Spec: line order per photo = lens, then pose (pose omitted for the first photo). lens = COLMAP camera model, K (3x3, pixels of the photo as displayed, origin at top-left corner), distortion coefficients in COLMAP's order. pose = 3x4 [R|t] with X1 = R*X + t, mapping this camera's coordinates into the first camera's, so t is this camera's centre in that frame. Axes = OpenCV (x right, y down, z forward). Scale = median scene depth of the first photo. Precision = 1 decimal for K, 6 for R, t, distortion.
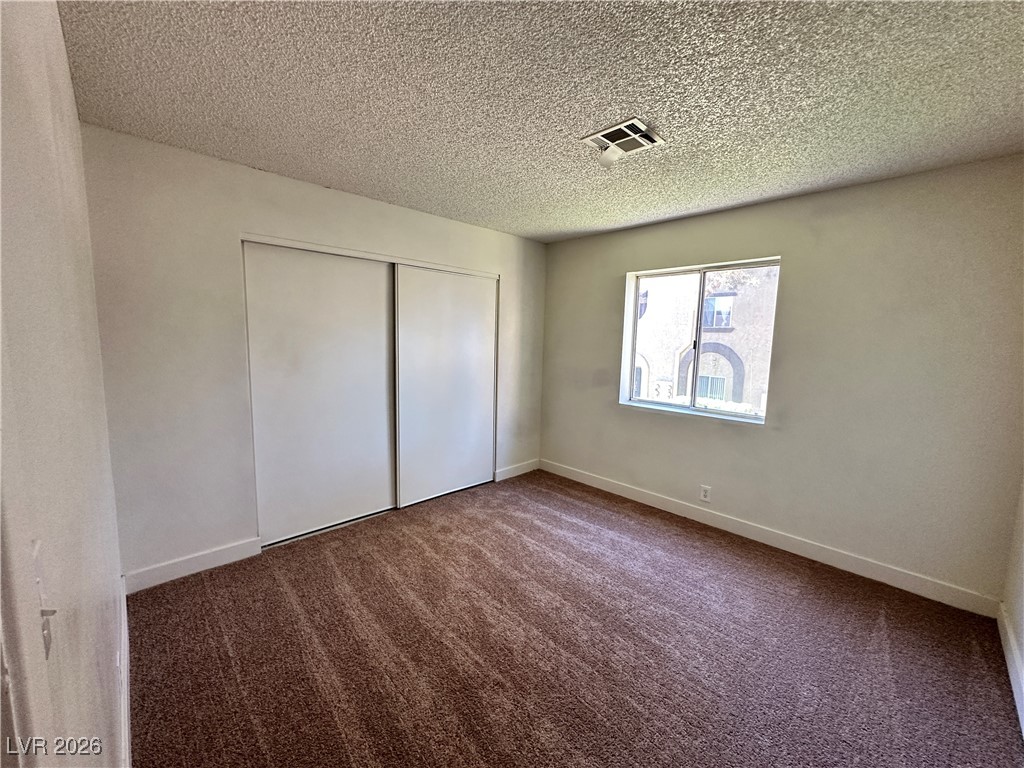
lens RADIAL K [[408.4, 0, 512.0], [0, 408.4, 384.0], [0, 0, 1]] dist [-0.003573, 0.000760]
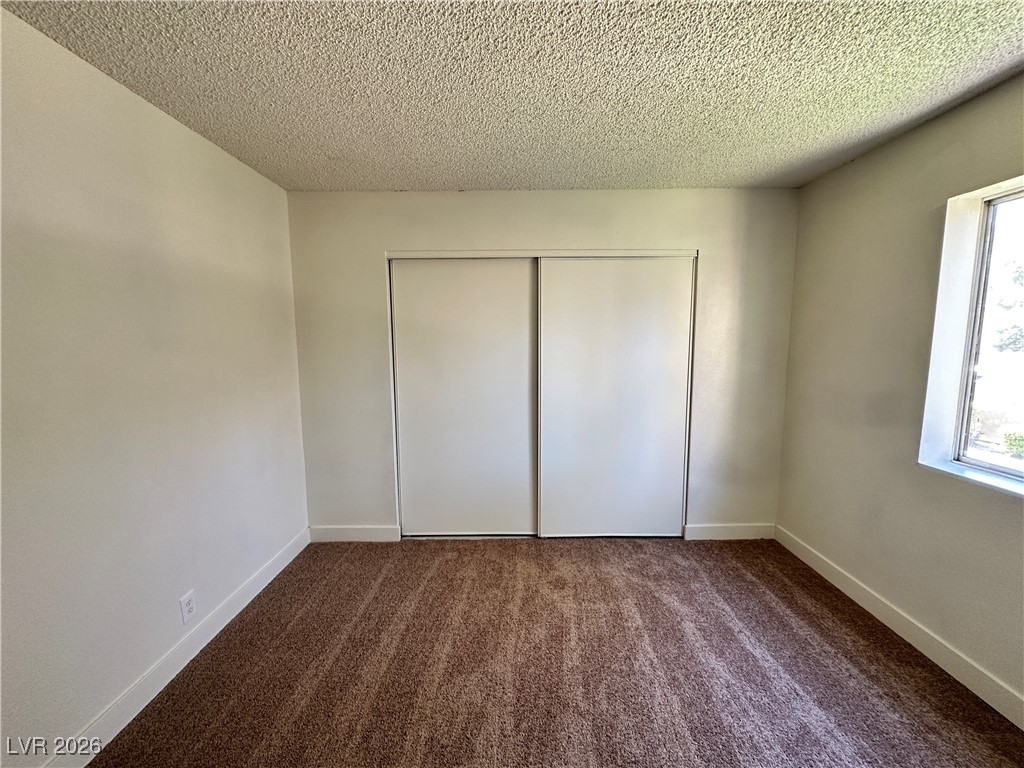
lens RADIAL K [[408.4, 0, 512.0], [0, 408.4, 384.0], [0, 0, 1]] dist [-0.003573, 0.000760]
pose [[0.719960, 0.048843, -0.692295, 0.291671], [-0.056782, 0.998322, 0.011383, -0.032763], [0.691689, 0.031115, 0.721525, 0.339935]]
